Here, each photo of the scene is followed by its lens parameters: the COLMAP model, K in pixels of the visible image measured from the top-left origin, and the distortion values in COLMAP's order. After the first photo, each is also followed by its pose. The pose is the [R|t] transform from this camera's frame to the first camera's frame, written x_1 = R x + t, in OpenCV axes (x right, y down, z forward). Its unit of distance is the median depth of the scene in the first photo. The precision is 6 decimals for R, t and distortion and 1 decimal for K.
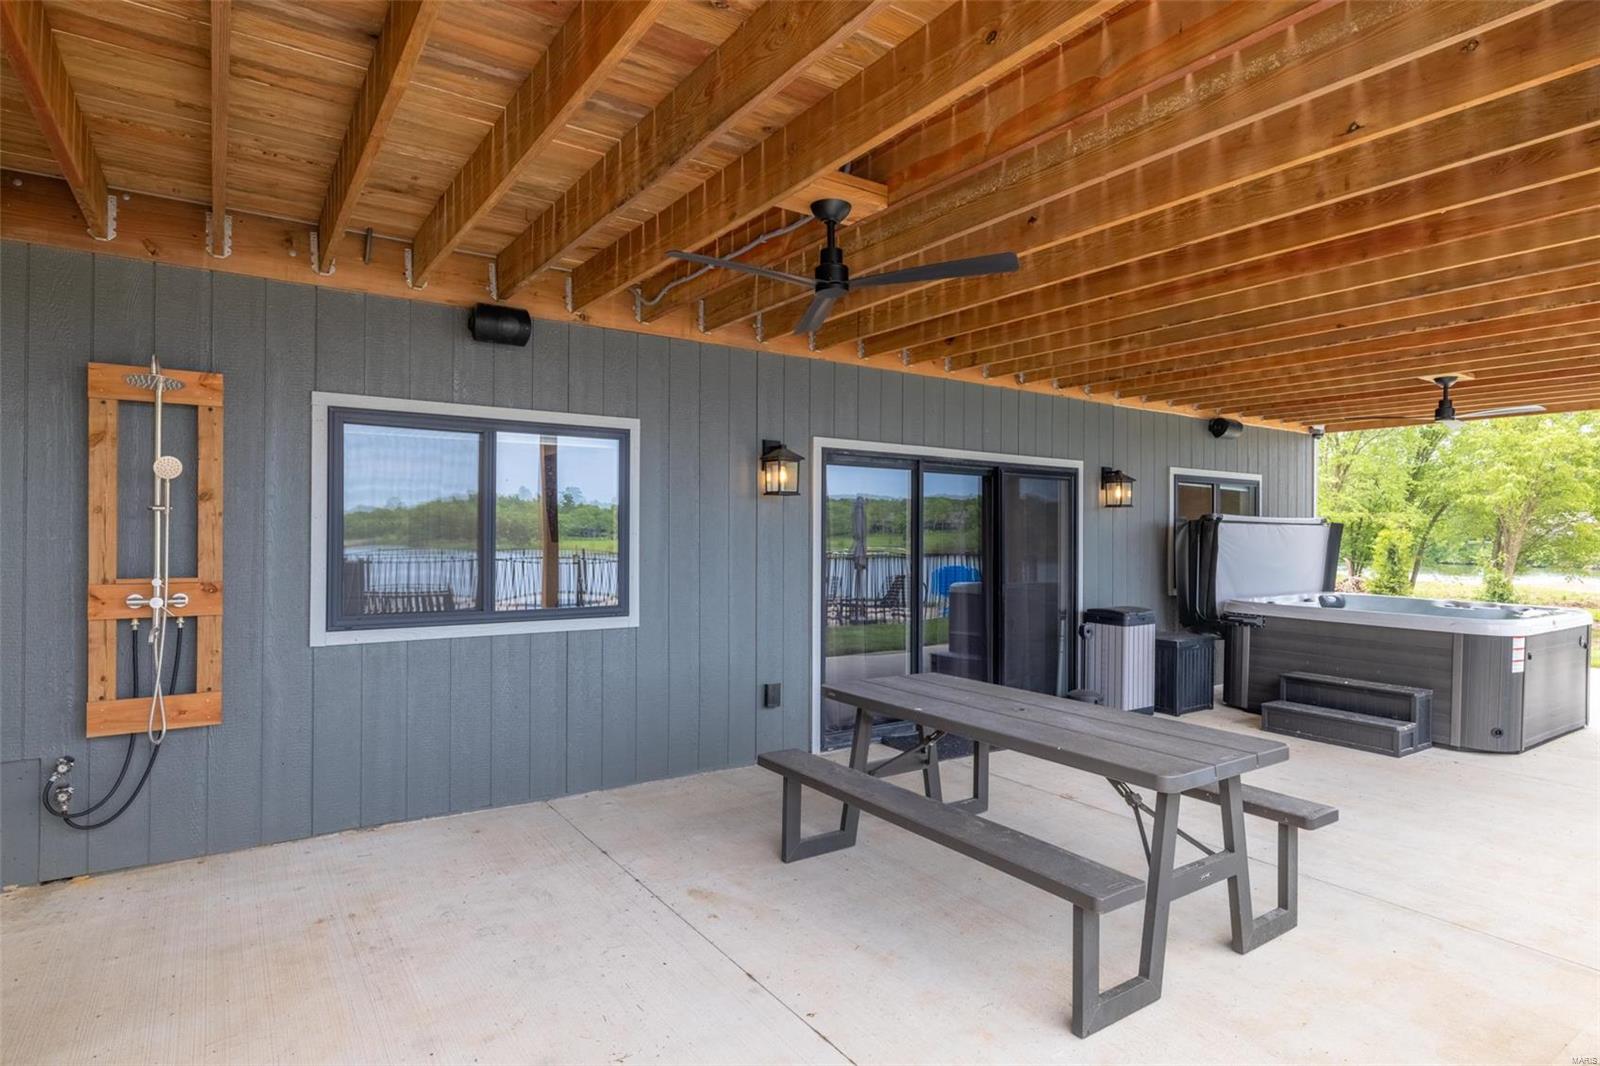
lens RADIAL K [[856.2, 0, 803.1], [0, 856.2, 534.5], [0, 0, 1]] dist [0.002108, 0.000050]
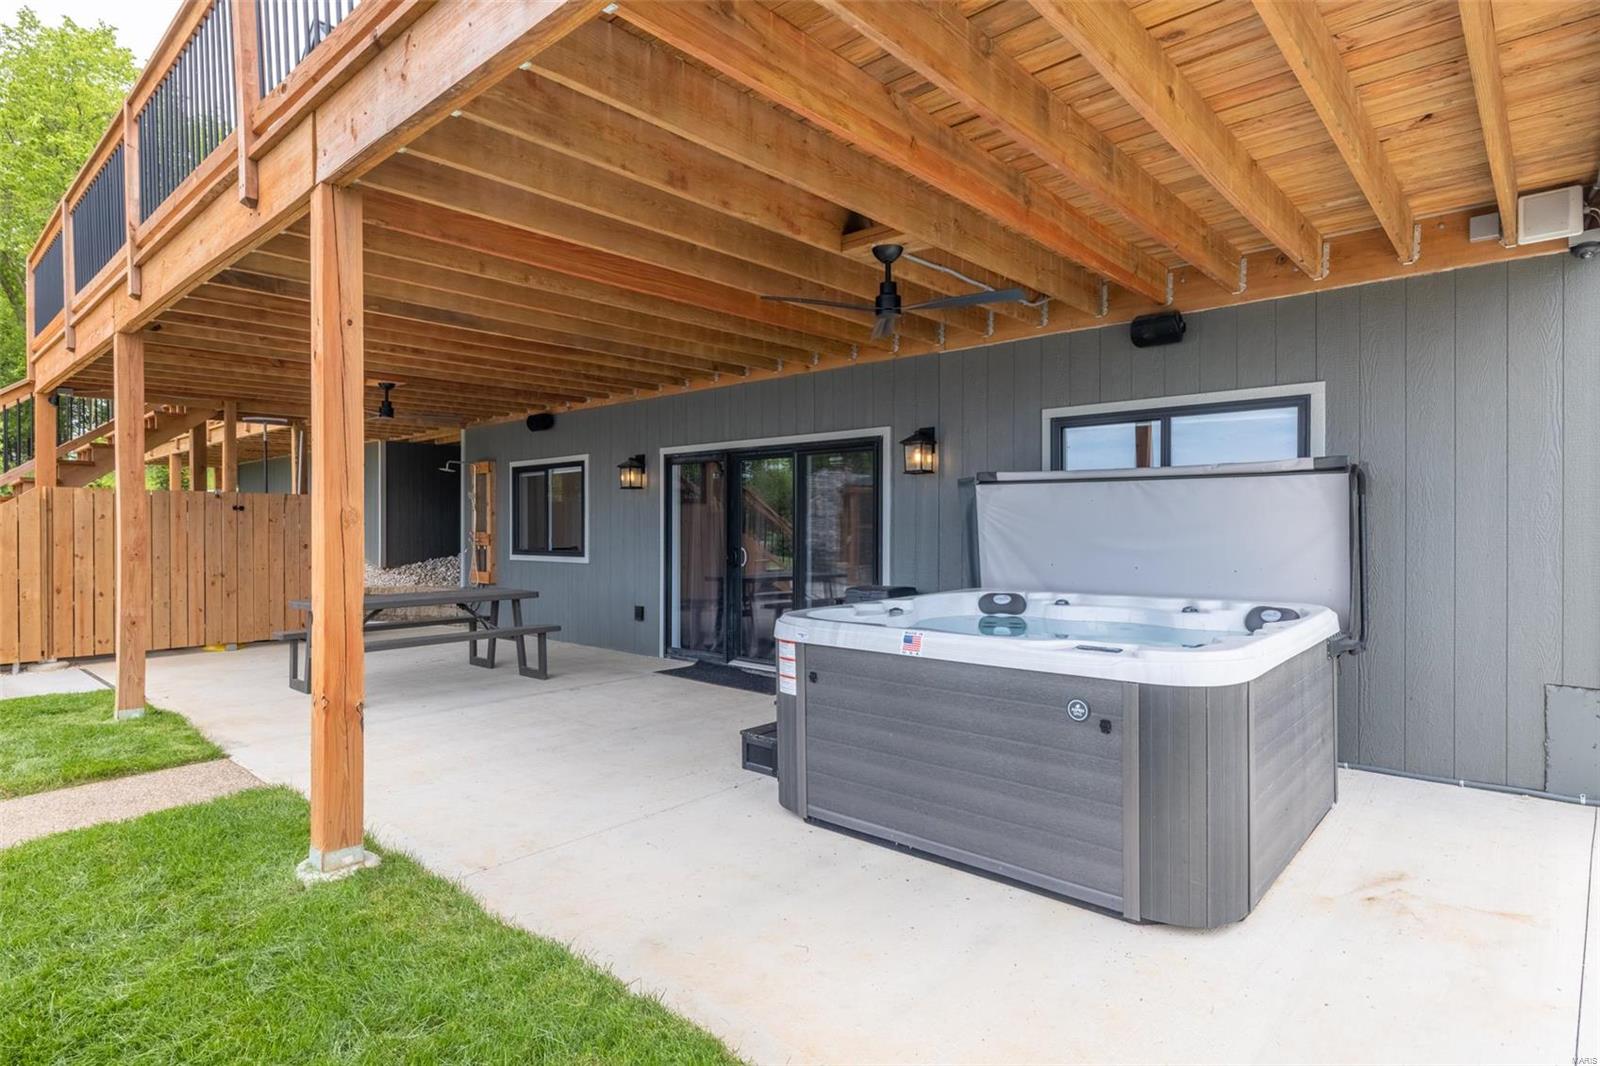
lens RADIAL K [[856.2, 0, 801.6], [0, 856.2, 530.4], [0, 0, 1]] dist [0.002108, 0.000050]
pose [[0.241066, 0.001297, -0.970508, 1.204473], [0.005909, 0.999979, 0.002805, 0.022499], [0.970491, -0.006411, 0.241054, 0.688029]]
